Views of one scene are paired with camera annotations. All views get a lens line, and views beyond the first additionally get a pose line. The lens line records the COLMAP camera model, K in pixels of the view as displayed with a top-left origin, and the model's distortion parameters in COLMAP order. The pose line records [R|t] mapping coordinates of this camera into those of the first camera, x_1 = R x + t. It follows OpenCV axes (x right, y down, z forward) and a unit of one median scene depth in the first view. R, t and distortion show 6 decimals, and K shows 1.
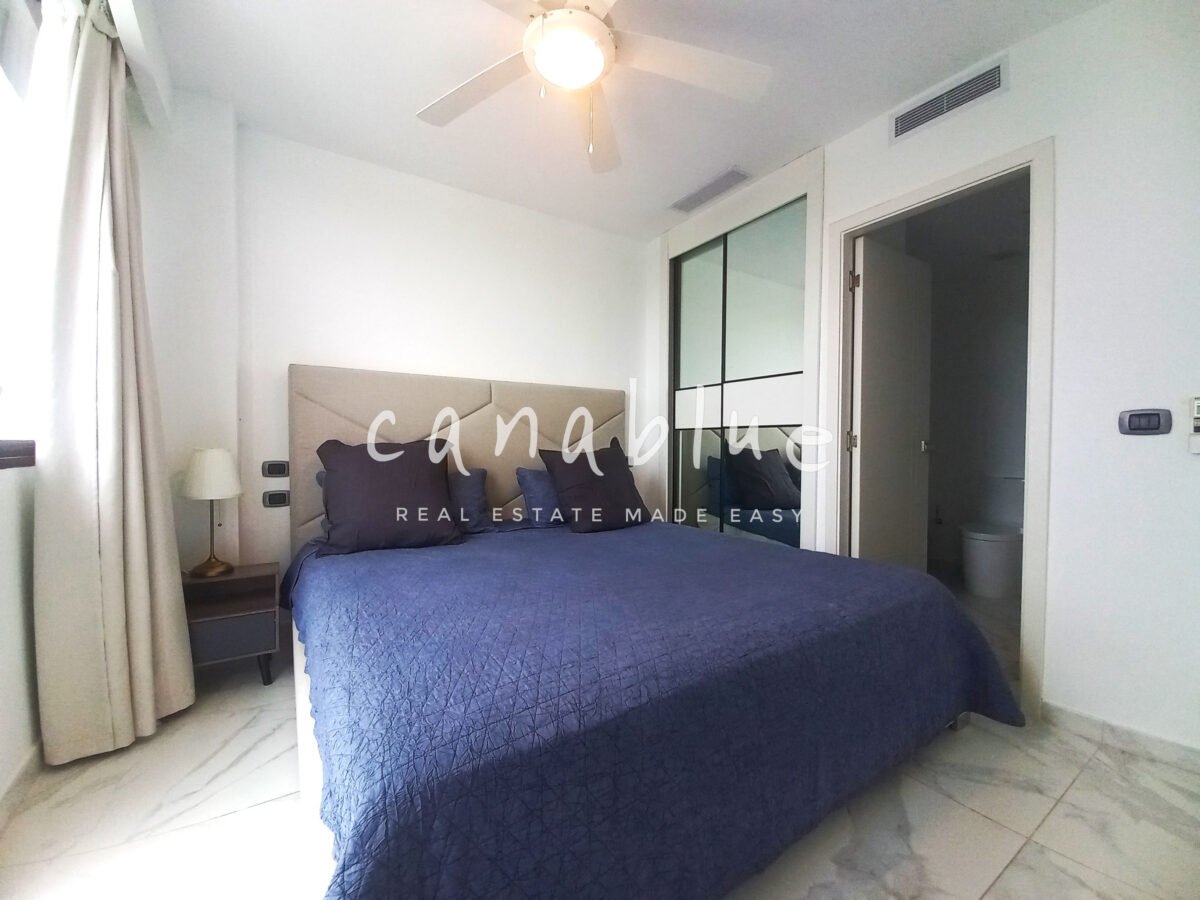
lens RADIAL K [[478.2, 0, 594.4], [0, 478.2, 452.5], [0, 0, 1]] dist [0.001602, -0.010039]
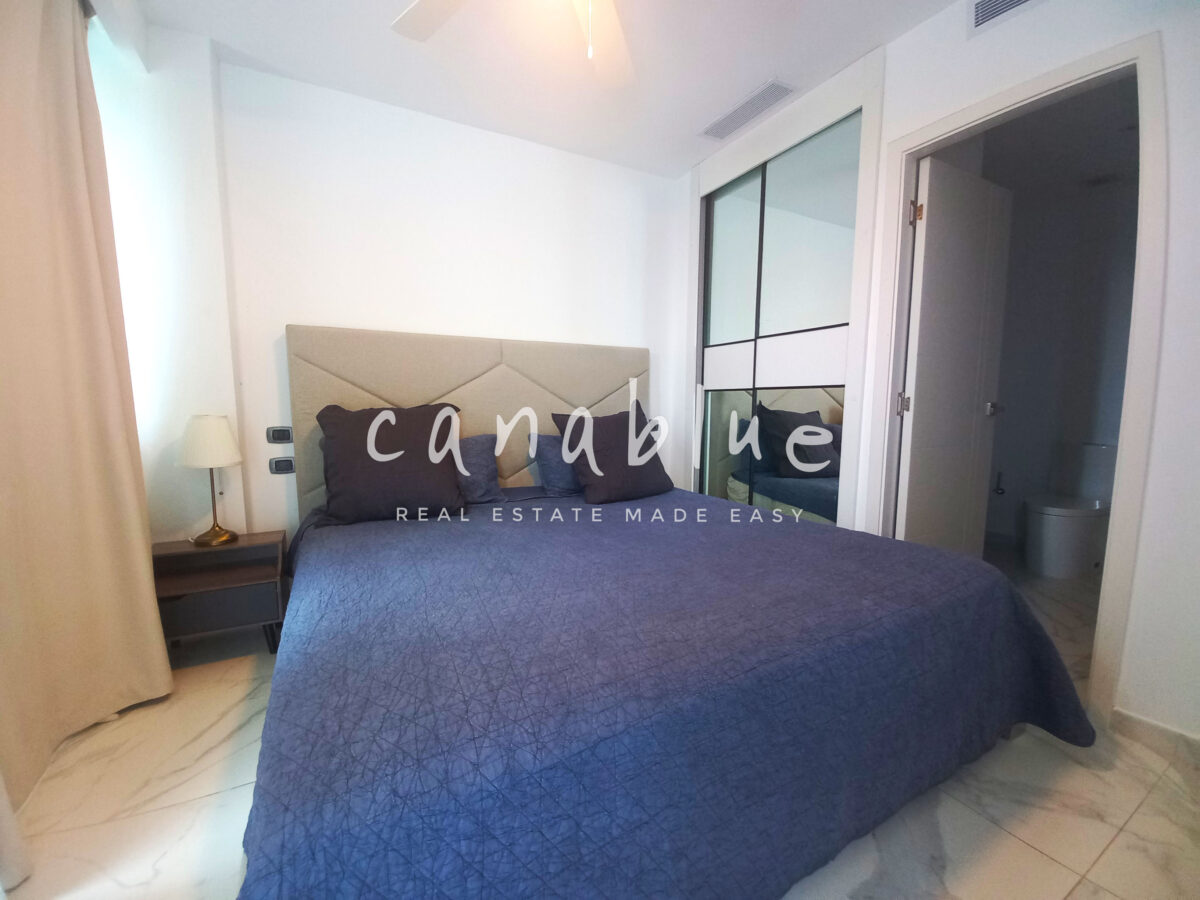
lens RADIAL K [[478.2, 0, 594.4], [0, 478.2, 452.5], [0, 0, 1]] dist [0.001602, -0.010039]
pose [[0.996618, 0.005187, -0.082016, 0.079758], [0.001929, 0.996255, 0.086446, -0.020309], [0.082157, -0.086312, 0.992875, 0.133957]]
